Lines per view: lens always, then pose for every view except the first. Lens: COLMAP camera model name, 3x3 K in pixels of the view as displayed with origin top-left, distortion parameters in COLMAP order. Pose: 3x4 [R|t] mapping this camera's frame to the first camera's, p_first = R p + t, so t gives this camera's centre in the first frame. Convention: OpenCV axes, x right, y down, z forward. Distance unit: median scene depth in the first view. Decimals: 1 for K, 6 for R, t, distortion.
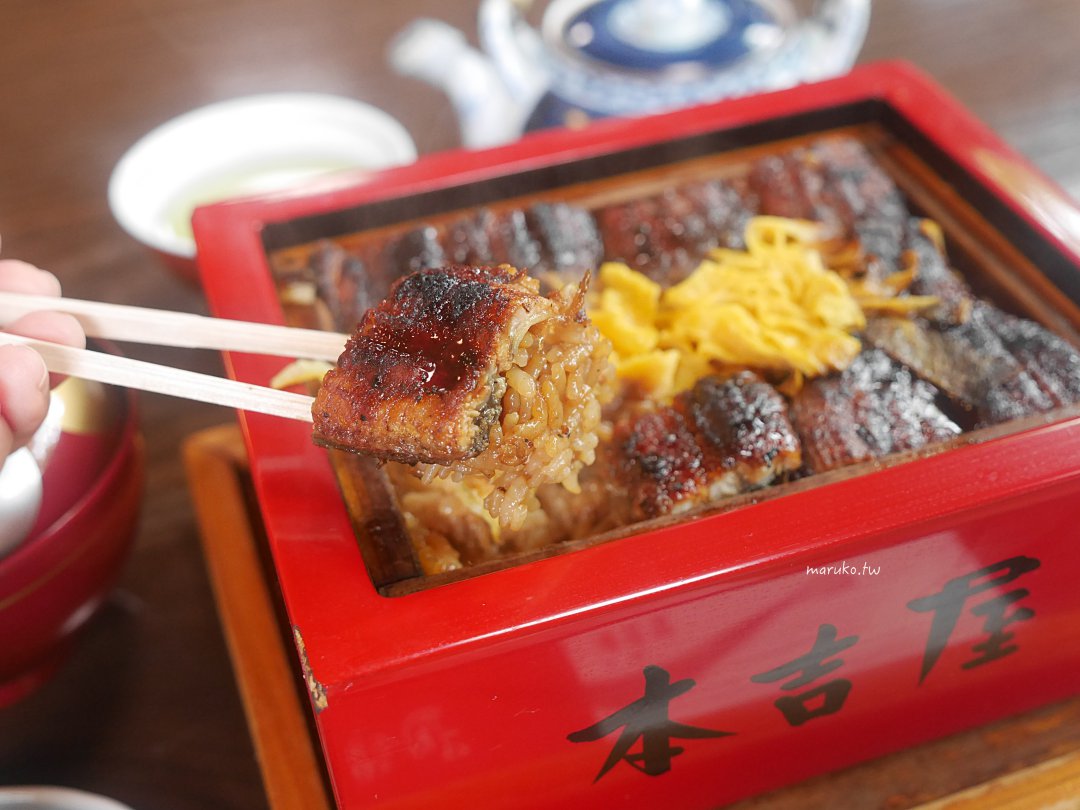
lens RADIAL K [[1463.8, 0, 540.0], [0, 1463.8, 405.0], [0, 0, 1]] dist [0.002012, 0.038897]
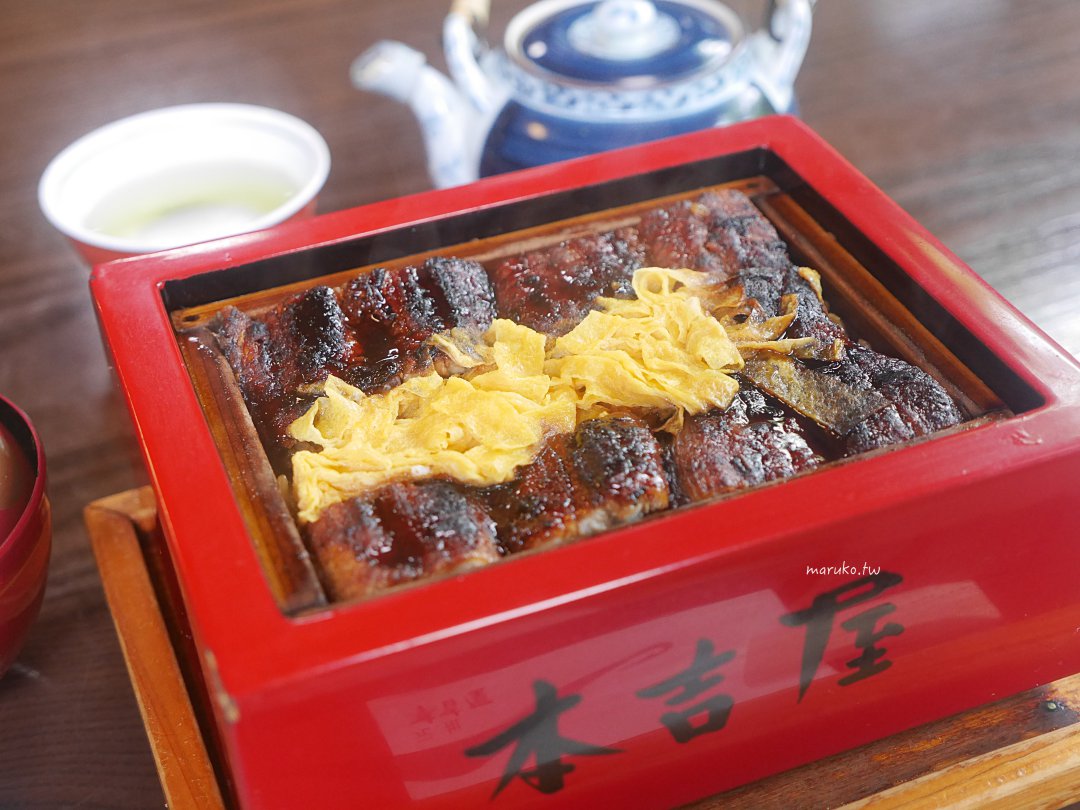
lens RADIAL K [[1674.6, 0, 540.0], [0, 1674.6, 405.0], [0, 0, 1]] dist [0.003239, -0.075684]
pose [[0.999033, -0.024763, 0.036332, 0.031203], [0.026655, 0.998262, -0.052555, 0.033653], [-0.034968, 0.053472, 0.997957, -0.197649]]
